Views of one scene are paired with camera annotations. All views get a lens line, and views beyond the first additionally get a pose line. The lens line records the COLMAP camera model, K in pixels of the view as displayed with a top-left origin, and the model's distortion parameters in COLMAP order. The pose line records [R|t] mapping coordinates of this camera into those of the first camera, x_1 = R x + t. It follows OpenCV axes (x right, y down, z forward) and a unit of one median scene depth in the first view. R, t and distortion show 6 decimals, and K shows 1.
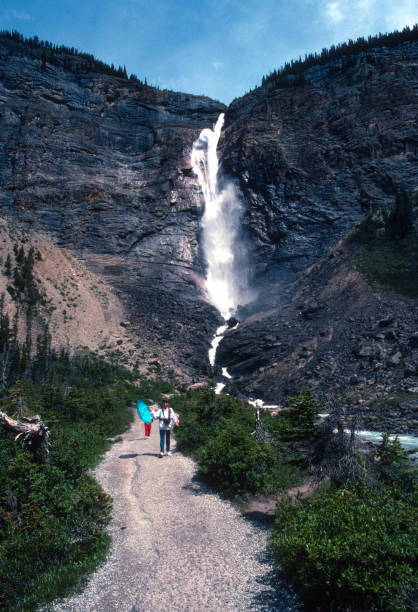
lens RADIAL K [[430.2, 0, 209.0], [0, 430.2, 306.0], [0, 0, 1]] dist [-0.091310, 0.078630]
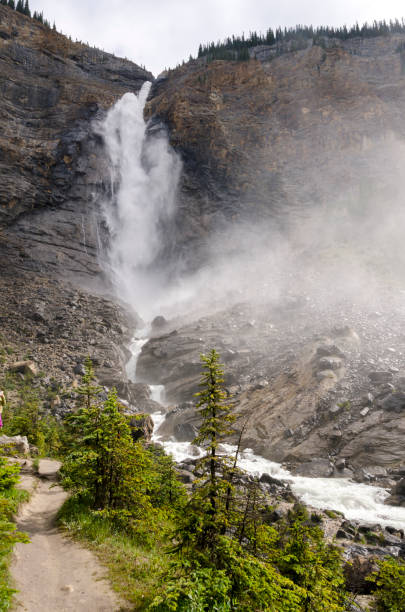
lens RADIAL K [[448.9, 0, 202.5], [0, 448.9, 306.0], [0, 0, 1]] dist [0.068785, -0.052601]
pose [[0.977178, 0.073984, 0.199122, -0.013750], [-0.063375, 0.996236, -0.059144, 0.030781], [-0.202748, 0.045175, 0.978188, 0.177072]]
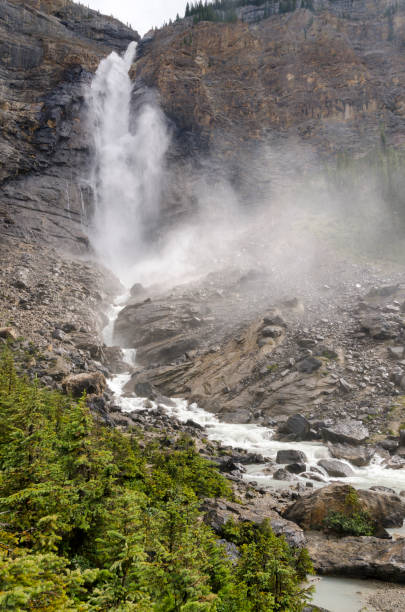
lens RADIAL K [[447.1, 0, 202.5], [0, 447.1, 306.0], [0, 0, 1]] dist [0.026209, -0.009201]
pose [[0.971901, 0.066558, 0.225783, -0.004310], [-0.073490, 0.997044, 0.022427, 0.025119], [-0.223623, -0.038390, 0.973919, 0.148274]]
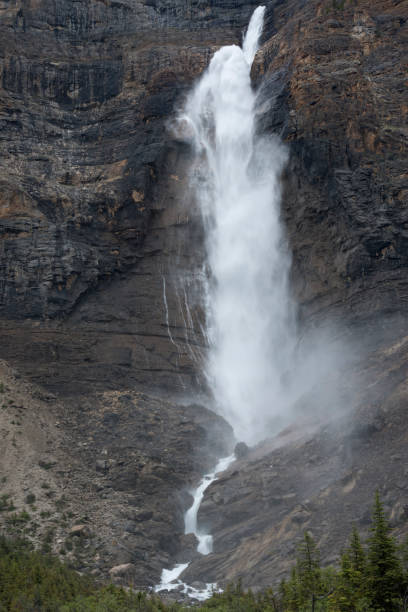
lens RADIAL K [[992.1, 0, 206.2], [0, 992.1, 324.3], [0, 0, 1]] dist [0.127227, 0.021549]
pose [[0.995008, -0.034936, -0.093475, 0.084878], [0.030083, 0.998150, -0.052834, -0.037236], [0.095148, 0.049758, 0.994219, -0.189922]]
